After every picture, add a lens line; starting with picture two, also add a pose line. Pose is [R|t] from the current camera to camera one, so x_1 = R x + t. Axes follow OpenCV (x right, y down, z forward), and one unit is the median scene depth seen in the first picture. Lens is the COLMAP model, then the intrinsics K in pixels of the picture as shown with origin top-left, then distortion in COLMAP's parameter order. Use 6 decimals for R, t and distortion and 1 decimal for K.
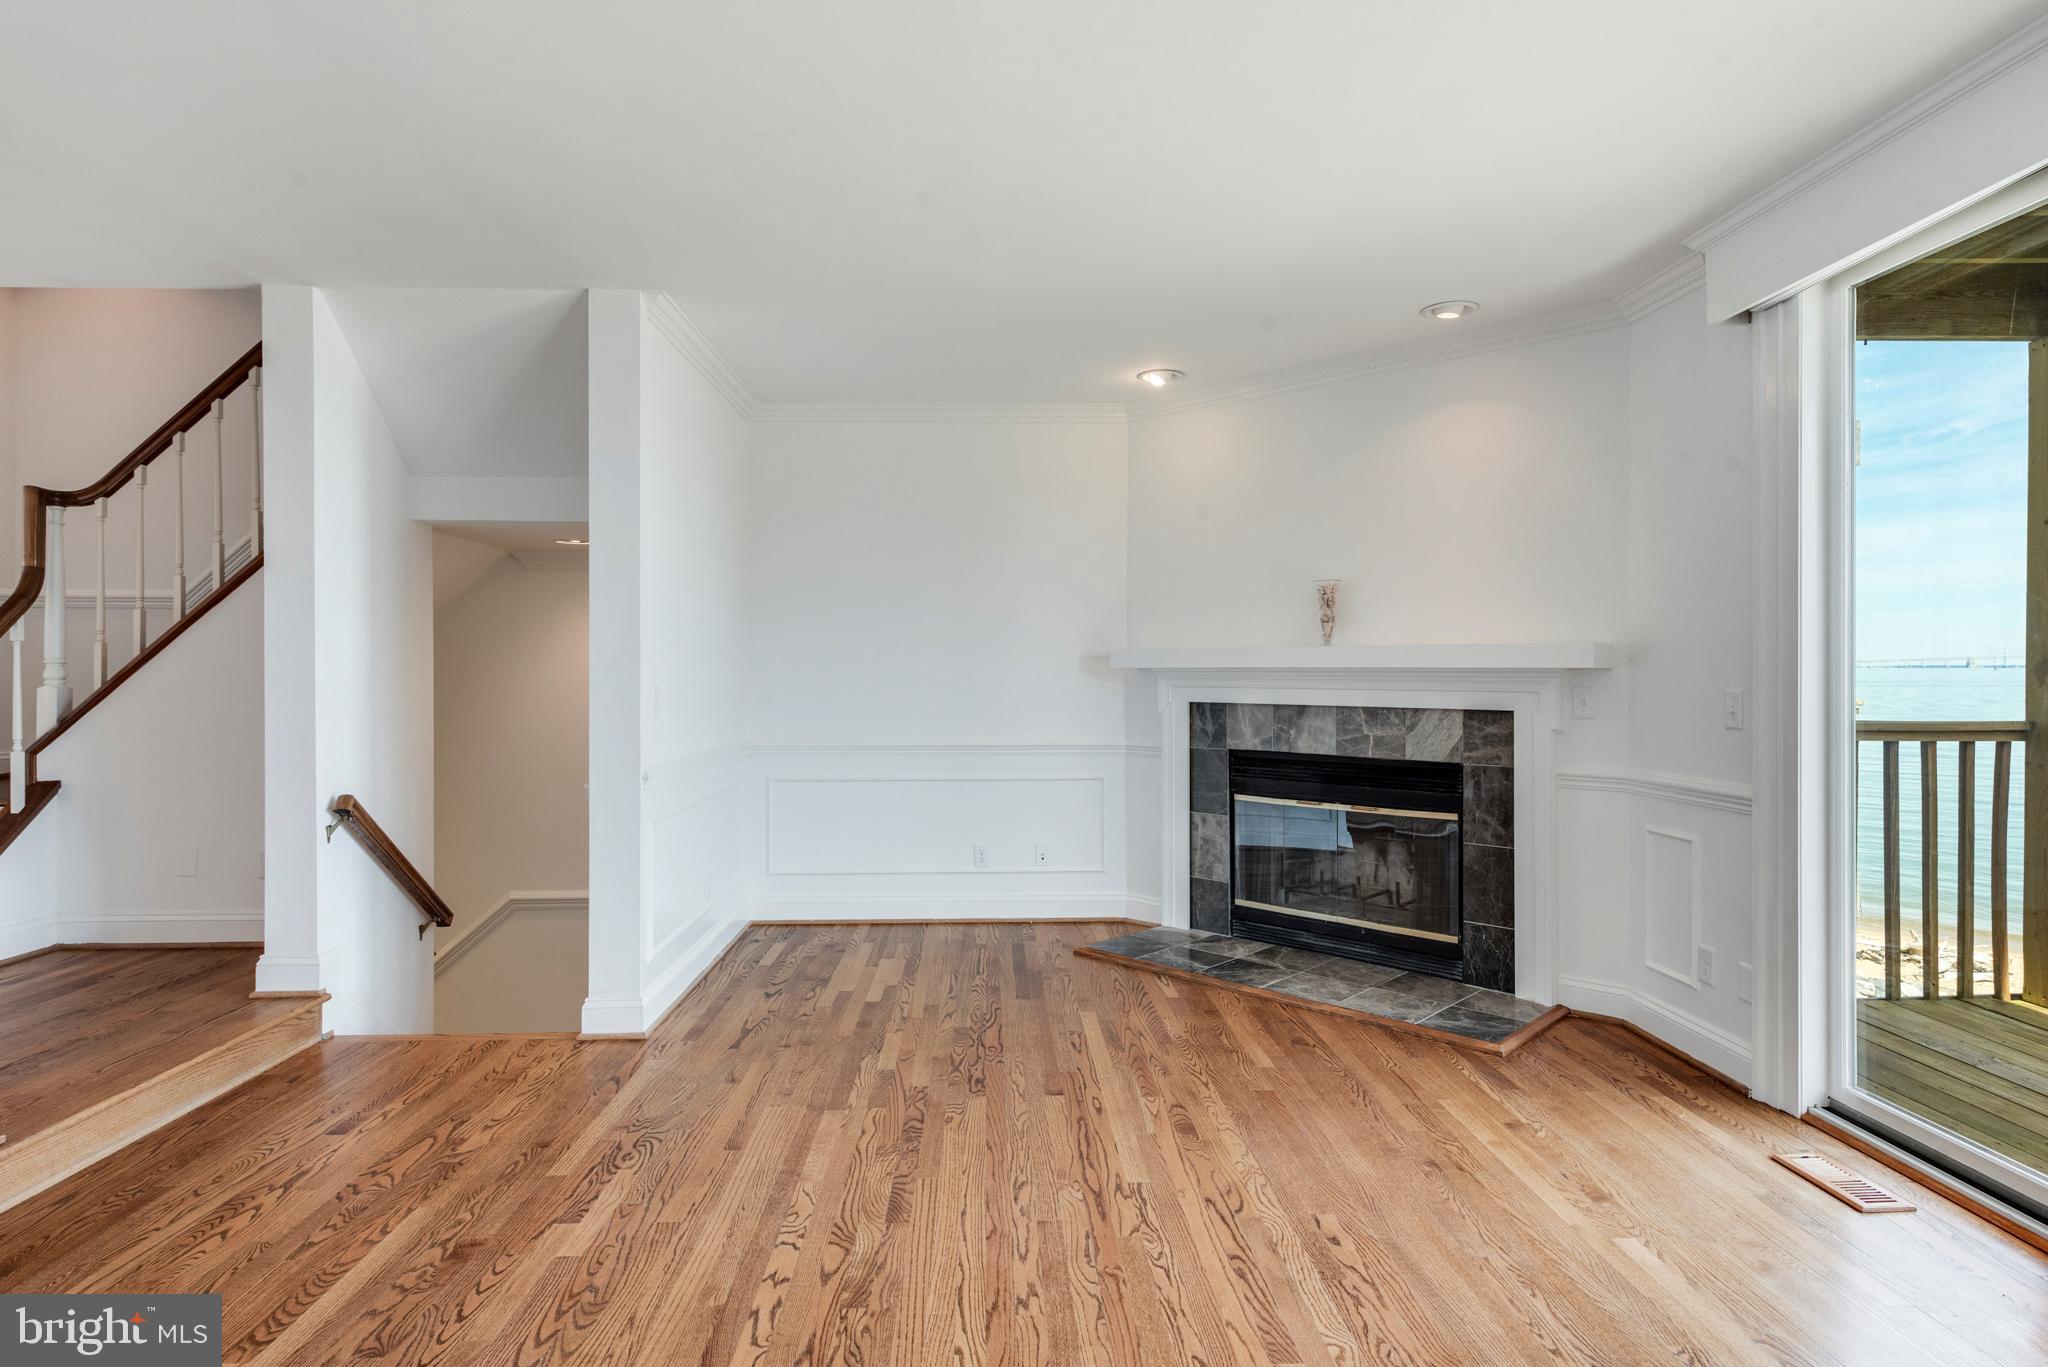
lens RADIAL K [[1082.4, 0, 1028.0], [0, 1082.4, 671.9], [0, 0, 1]] dist [0.004222, 0.000323]
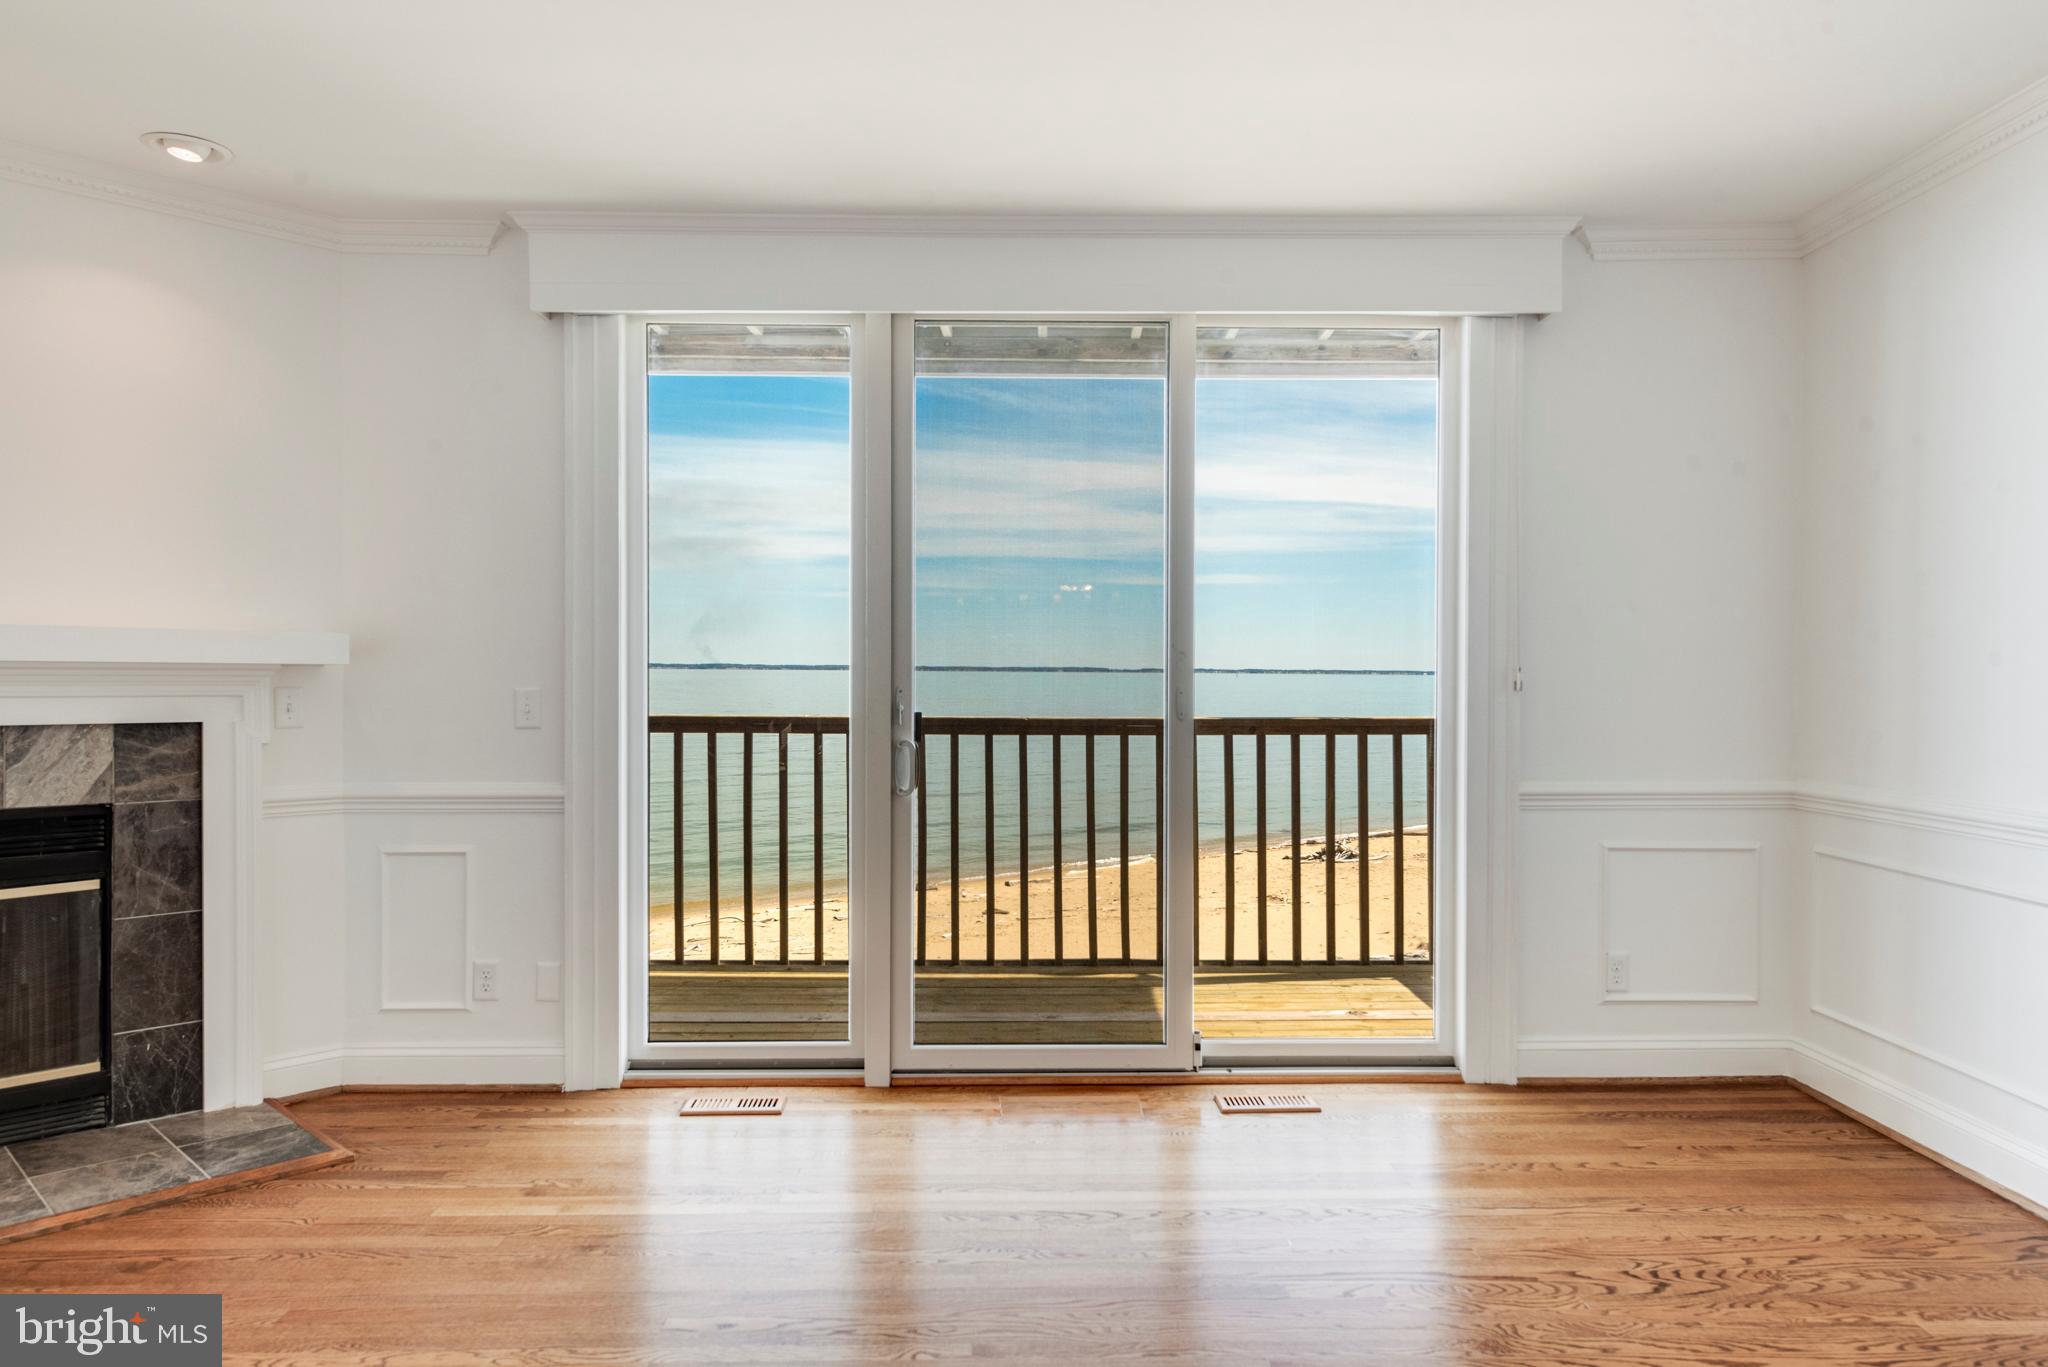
lens RADIAL K [[1379.9, 0, 1024.0], [0, 1379.9, 683.5], [0, 0, 1]] dist [0.002086, 0.002212]
pose [[0.016209, -0.011511, 0.999802, -0.472819], [-0.004303, 0.999924, 0.011582, -0.003277], [-0.999859, -0.004490, 0.016158, 0.430038]]
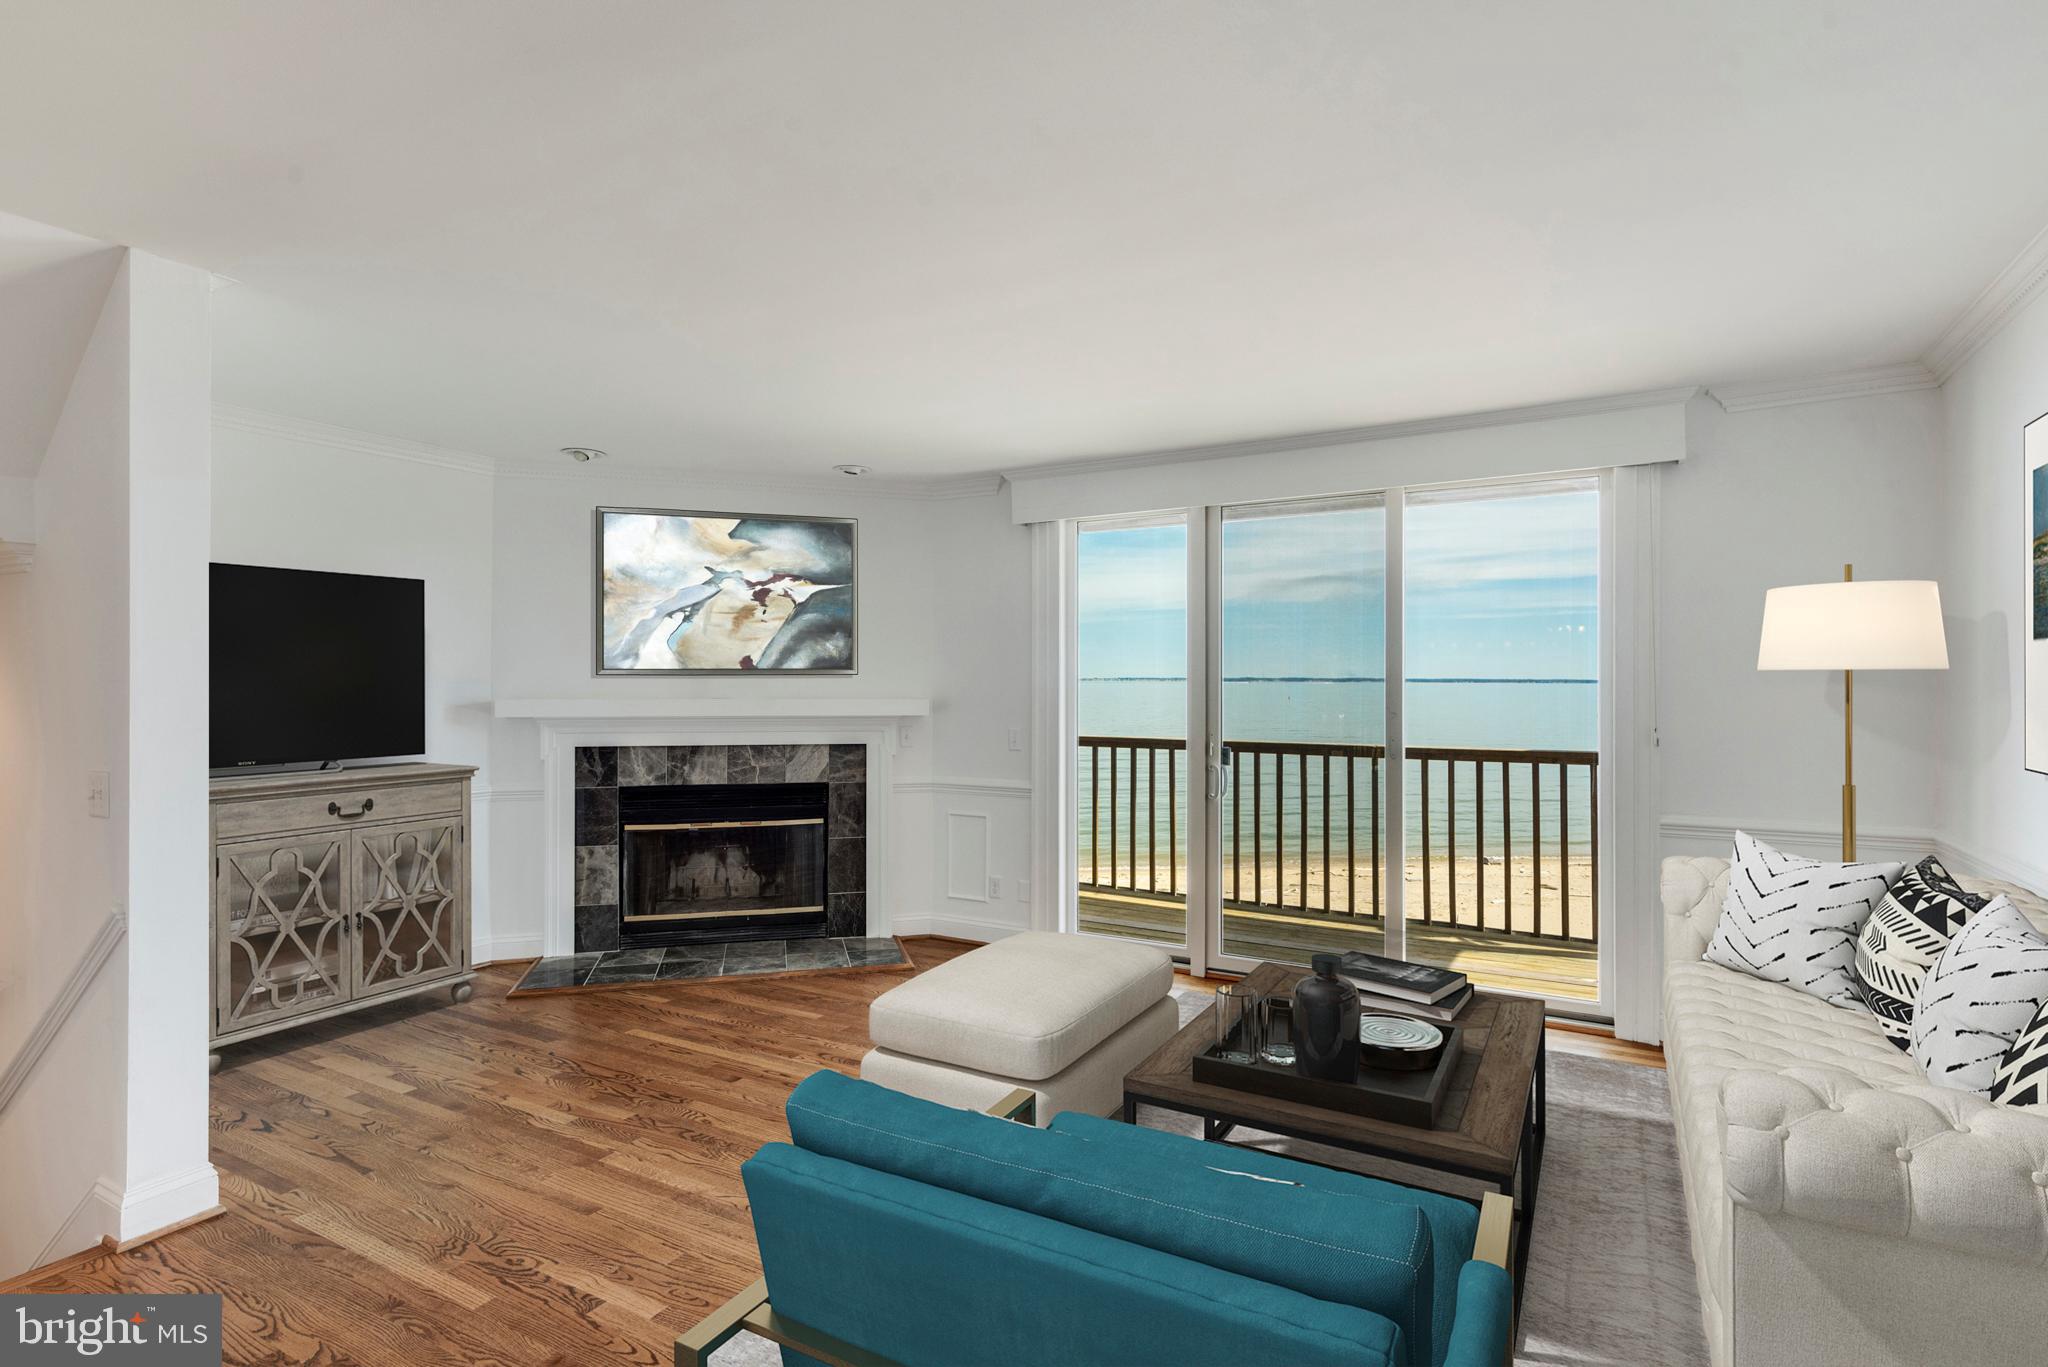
lens RADIAL K [[1017.2, 0, 1018.4], [0, 1017.2, 672.2], [0, 0, 1]] dist [0.002616, -0.000191]
pose [[0.528213, 0.007209, 0.849081, -0.620456], [-0.000708, 0.999967, -0.008050, -0.050776], [-0.849111, 0.003651, 0.528201, 0.089454]]
